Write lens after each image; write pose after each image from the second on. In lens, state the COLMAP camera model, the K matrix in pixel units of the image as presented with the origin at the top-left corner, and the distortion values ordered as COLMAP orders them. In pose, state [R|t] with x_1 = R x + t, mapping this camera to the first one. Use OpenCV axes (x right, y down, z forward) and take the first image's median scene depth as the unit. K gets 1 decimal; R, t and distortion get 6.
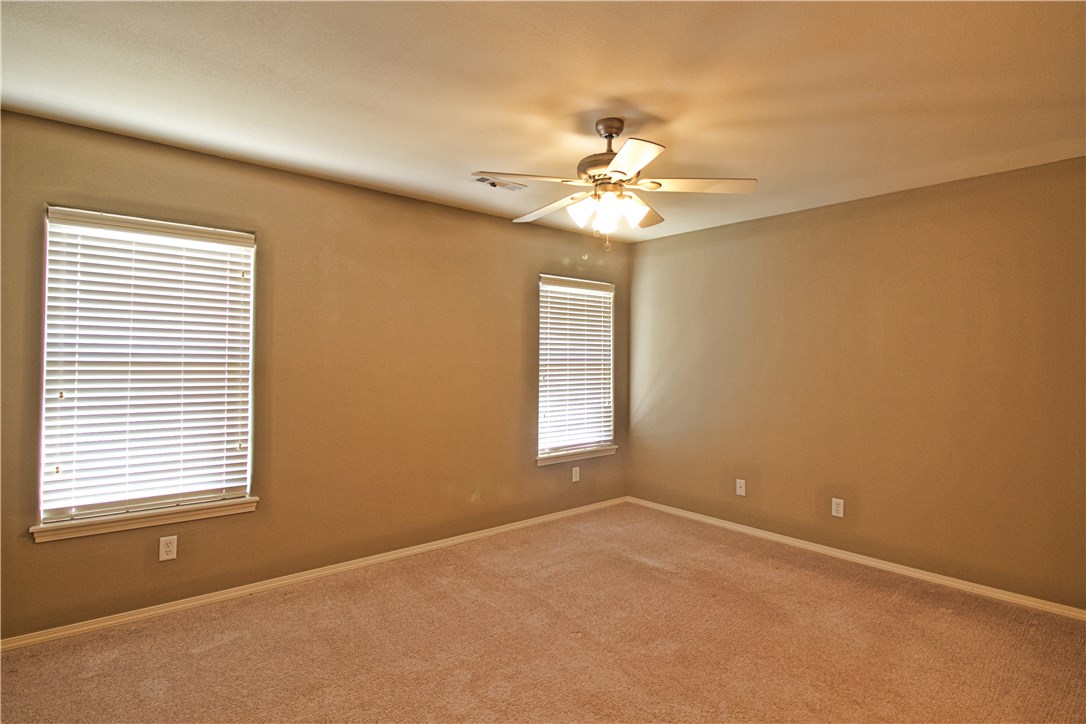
lens RADIAL K [[557.5, 0, 542.6], [0, 557.5, 350.4], [0, 0, 1]] dist [0.001973, -0.012400]
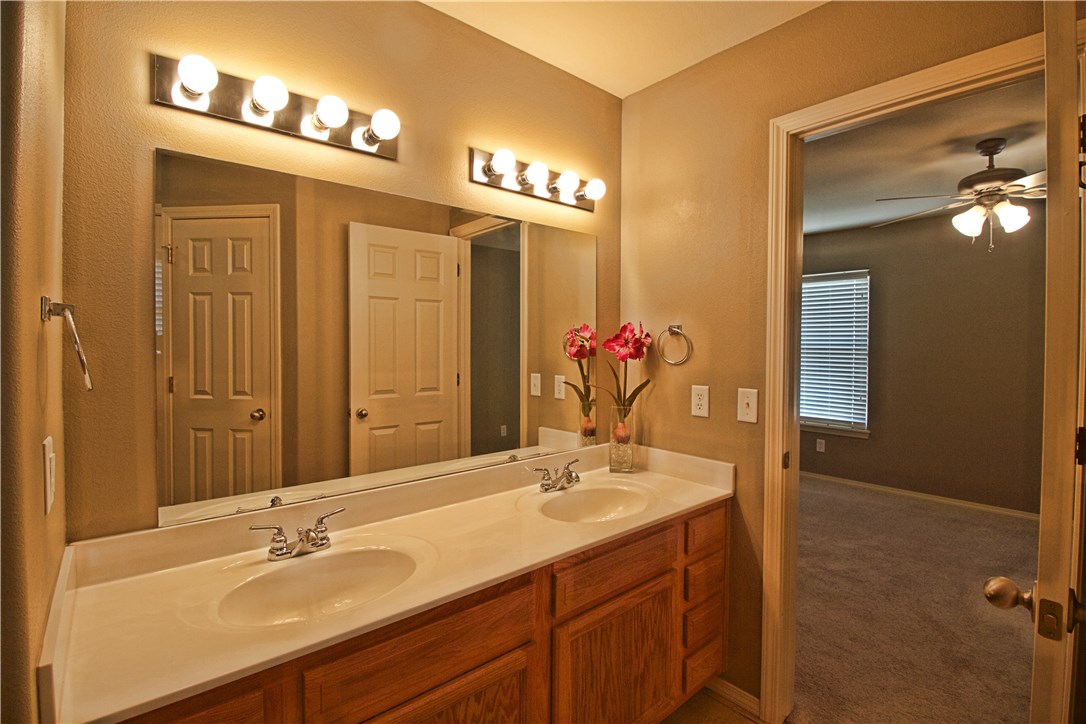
lens RADIAL K [[503.1, 0, 542.9], [0, 503.1, 350.3], [0, 0, 1]] dist [0.000875, -0.015858]
pose [[0.011757, 0.003030, -0.999926, 0.936649], [0.015128, 0.999880, 0.003208, 0.007968], [0.999816, -0.015165, 0.011710, 0.034667]]
